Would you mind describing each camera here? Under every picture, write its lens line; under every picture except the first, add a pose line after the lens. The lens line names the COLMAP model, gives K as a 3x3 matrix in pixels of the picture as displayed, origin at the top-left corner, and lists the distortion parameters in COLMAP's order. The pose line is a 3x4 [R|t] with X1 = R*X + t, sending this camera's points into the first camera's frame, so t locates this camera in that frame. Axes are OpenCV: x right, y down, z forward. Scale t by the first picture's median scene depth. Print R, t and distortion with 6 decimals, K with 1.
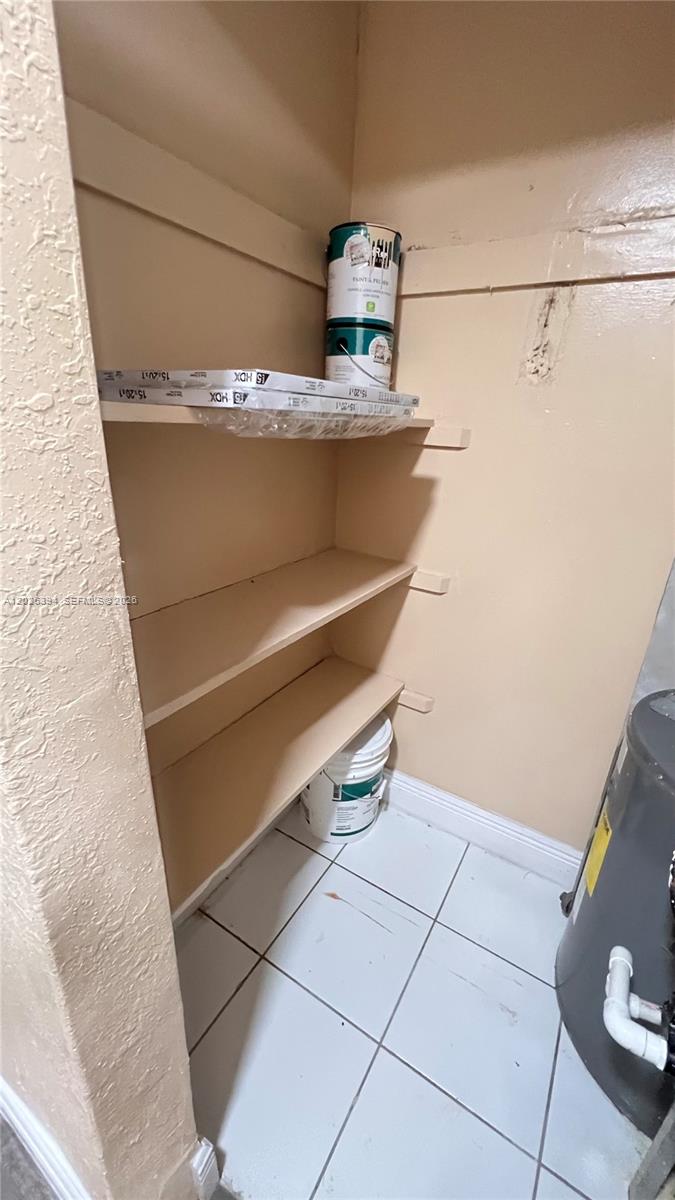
lens RADIAL K [[478.5, 0, 342.5], [0, 478.5, 600.4], [0, 0, 1]] dist [-0.003981, 0.001006]
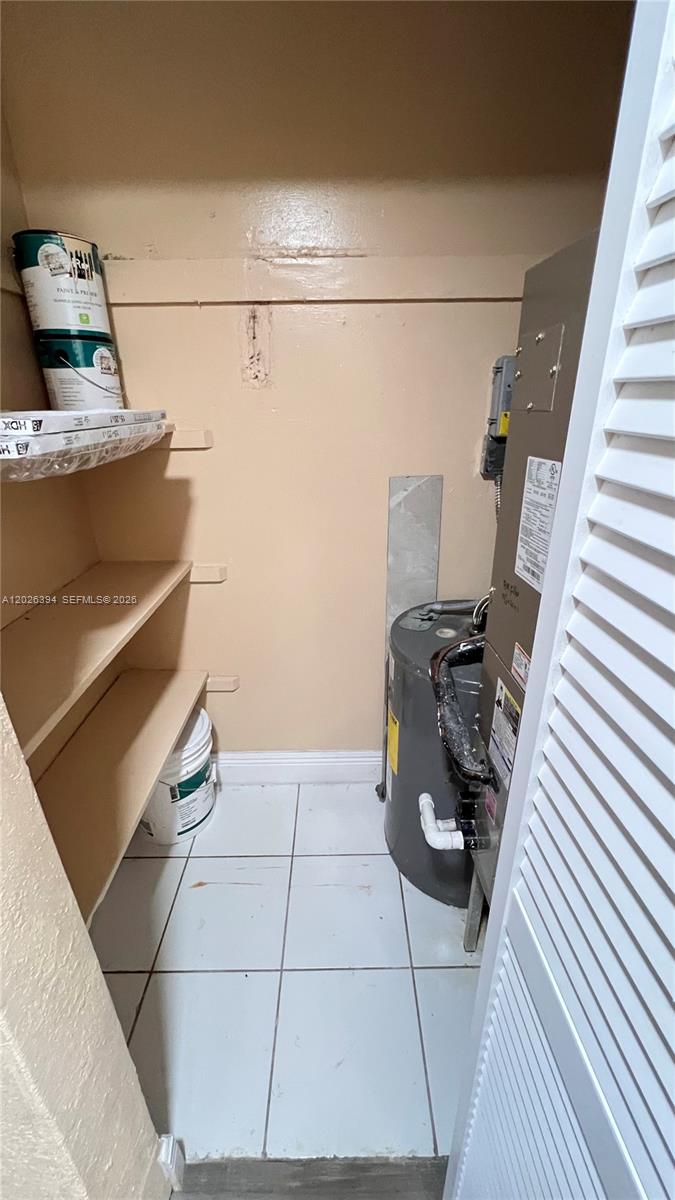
lens RADIAL K [[478.5, 0, 342.5], [0, 478.5, 600.4], [0, 0, 1]] dist [-0.003981, 0.001006]
pose [[0.845688, -0.259334, 0.466430, -0.100468], [0.237979, 0.965539, 0.105356, -0.027769], [-0.477679, 0.021902, 0.878261, -0.109973]]
